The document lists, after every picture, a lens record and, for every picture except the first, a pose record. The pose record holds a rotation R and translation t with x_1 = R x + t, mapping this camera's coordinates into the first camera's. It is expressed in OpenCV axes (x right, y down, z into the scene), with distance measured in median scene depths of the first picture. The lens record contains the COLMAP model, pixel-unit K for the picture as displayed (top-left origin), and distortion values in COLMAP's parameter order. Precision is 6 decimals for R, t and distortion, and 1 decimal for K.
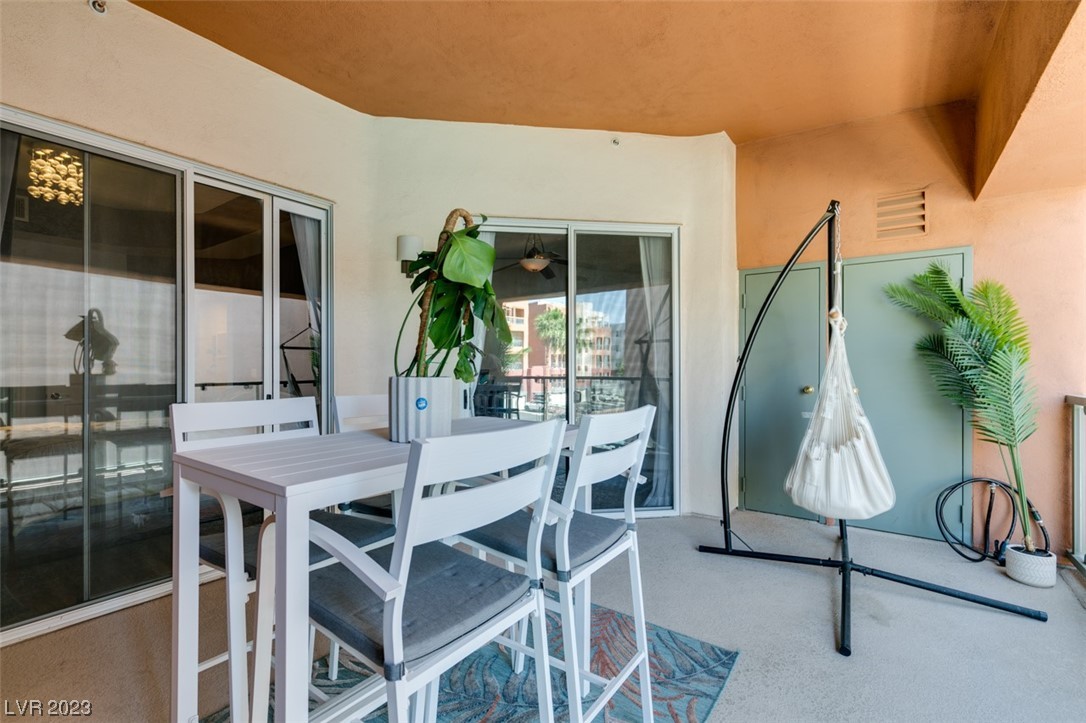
lens RADIAL K [[489.0, 0, 541.7], [0, 489.0, 365.4], [0, 0, 1]] dist [0.004624, -0.000354]
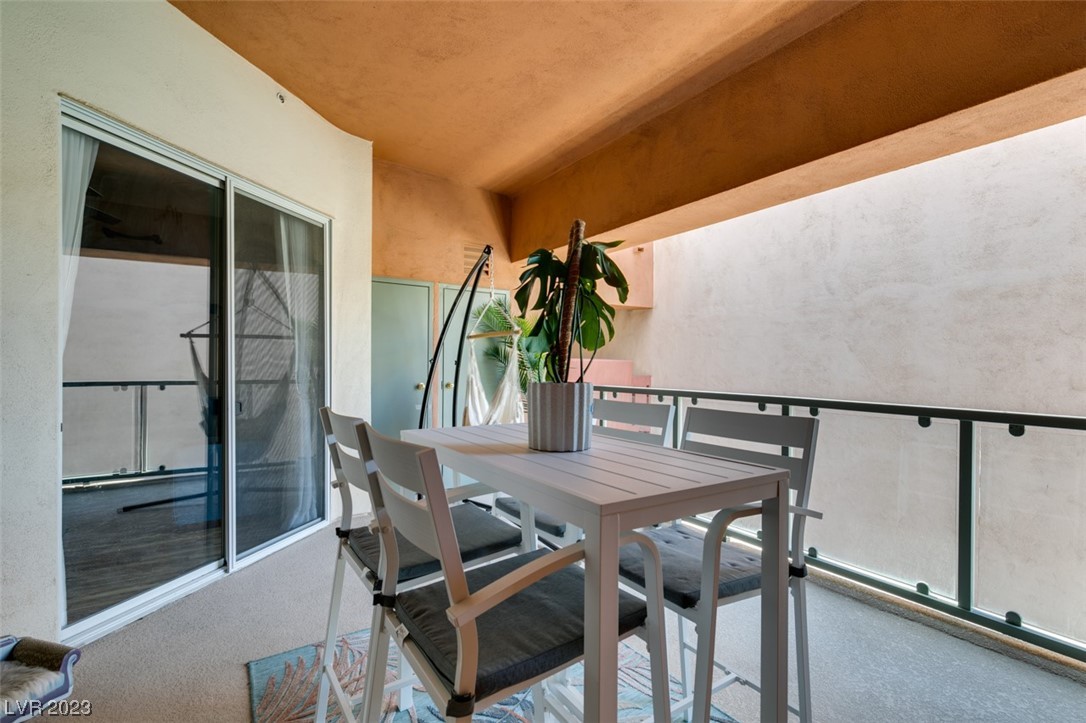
lens RADIAL K [[489.0, 0, 541.7], [0, 489.0, 365.4], [0, 0, 1]] dist [0.004624, -0.000354]
pose [[0.354772, 0.000234, 0.934953, -0.473480], [-0.004586, 0.999988, 0.001490, -0.004220], [-0.934941, -0.004816, 0.354769, 0.286930]]
